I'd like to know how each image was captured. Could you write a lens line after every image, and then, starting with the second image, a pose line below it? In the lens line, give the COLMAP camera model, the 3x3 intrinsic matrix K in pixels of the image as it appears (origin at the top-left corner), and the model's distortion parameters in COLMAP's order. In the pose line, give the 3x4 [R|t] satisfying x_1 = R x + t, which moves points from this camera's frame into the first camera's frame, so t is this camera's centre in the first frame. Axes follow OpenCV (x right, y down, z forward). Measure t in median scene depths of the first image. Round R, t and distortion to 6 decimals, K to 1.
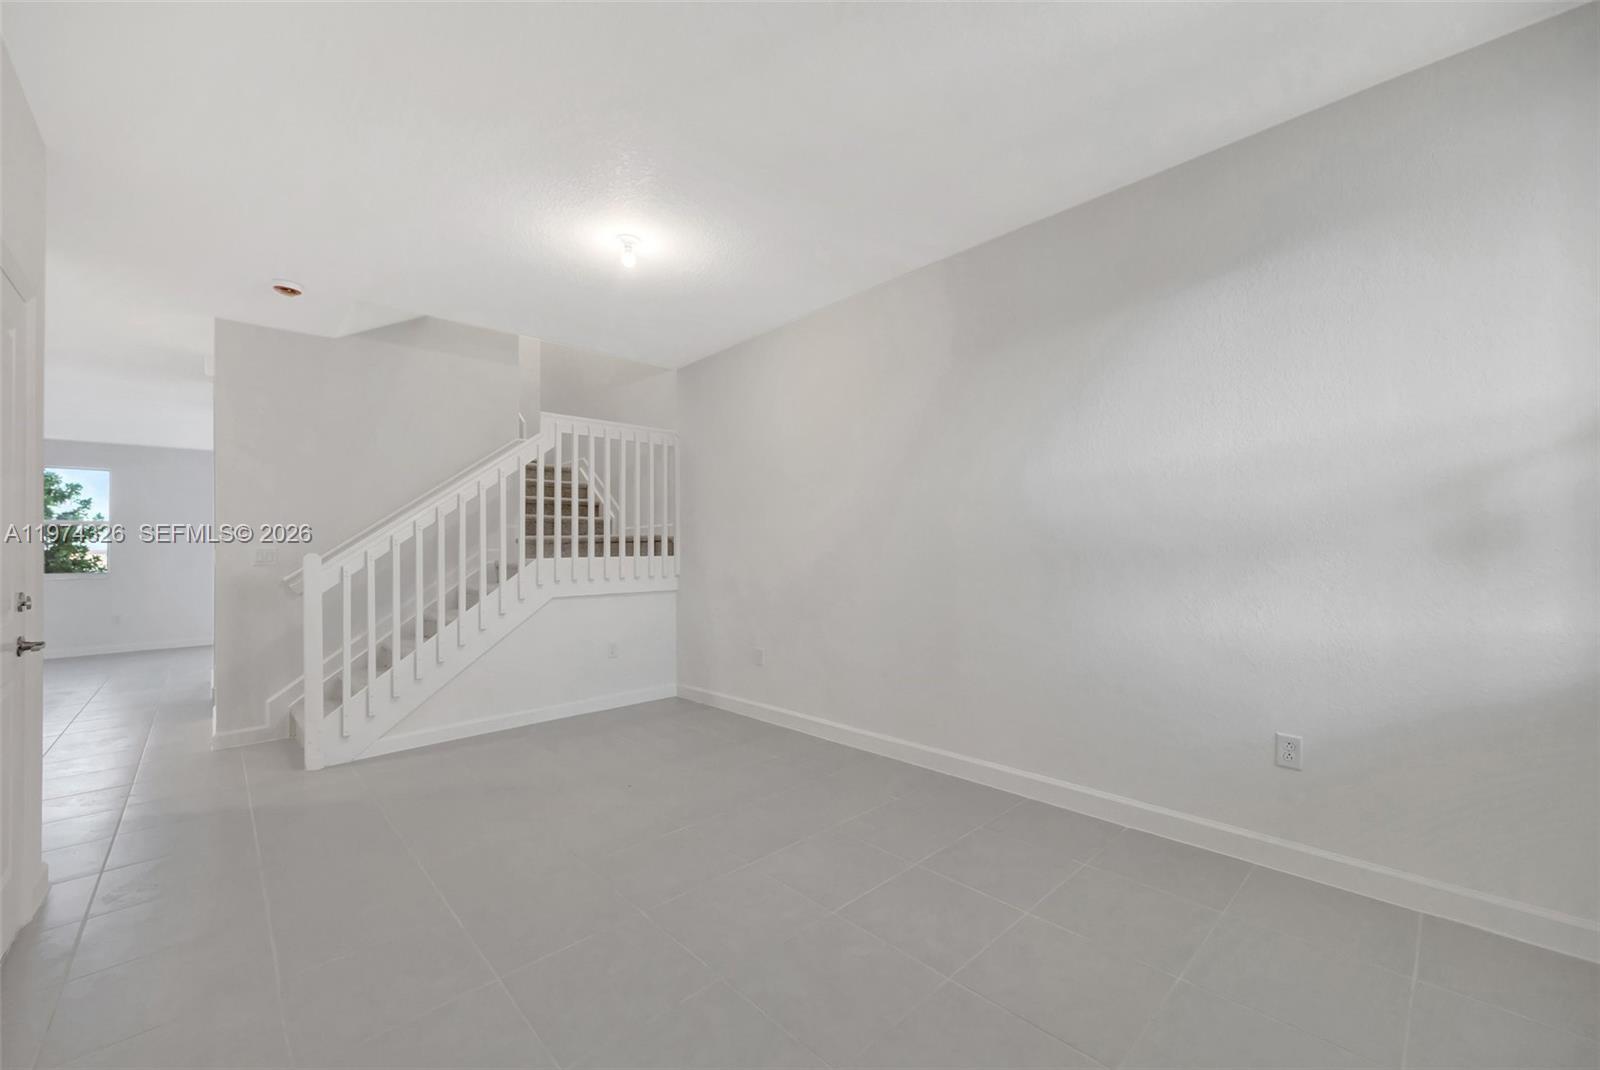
lens RADIAL K [[621.9, 0, 811.3], [0, 621.9, 547.0], [0, 0, 1]] dist [0.001591, 0.000280]
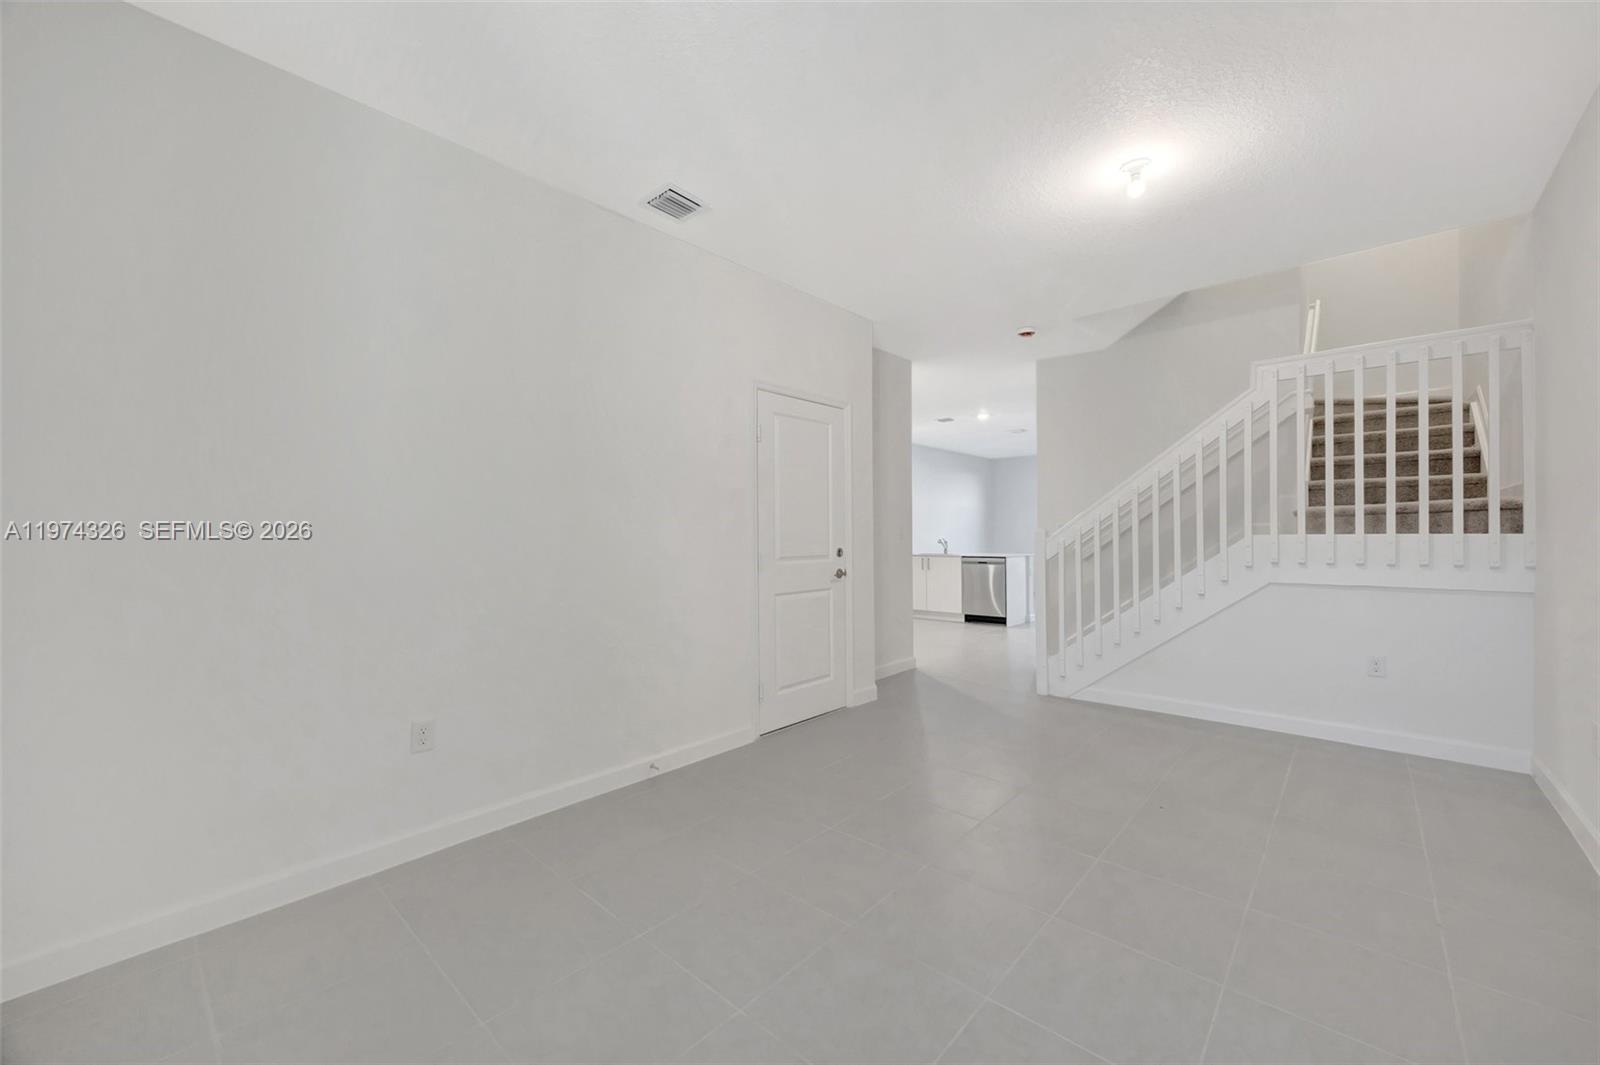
lens RADIAL K [[621.9, 0, 811.1], [0, 621.9, 527.9], [0, 0, 1]] dist [0.001591, 0.000280]
pose [[0.073947, 0.003438, -0.997256, 0.314477], [0.015154, 0.999875, 0.004571, -0.003890], [0.997147, -0.015450, 0.073886, 0.288017]]
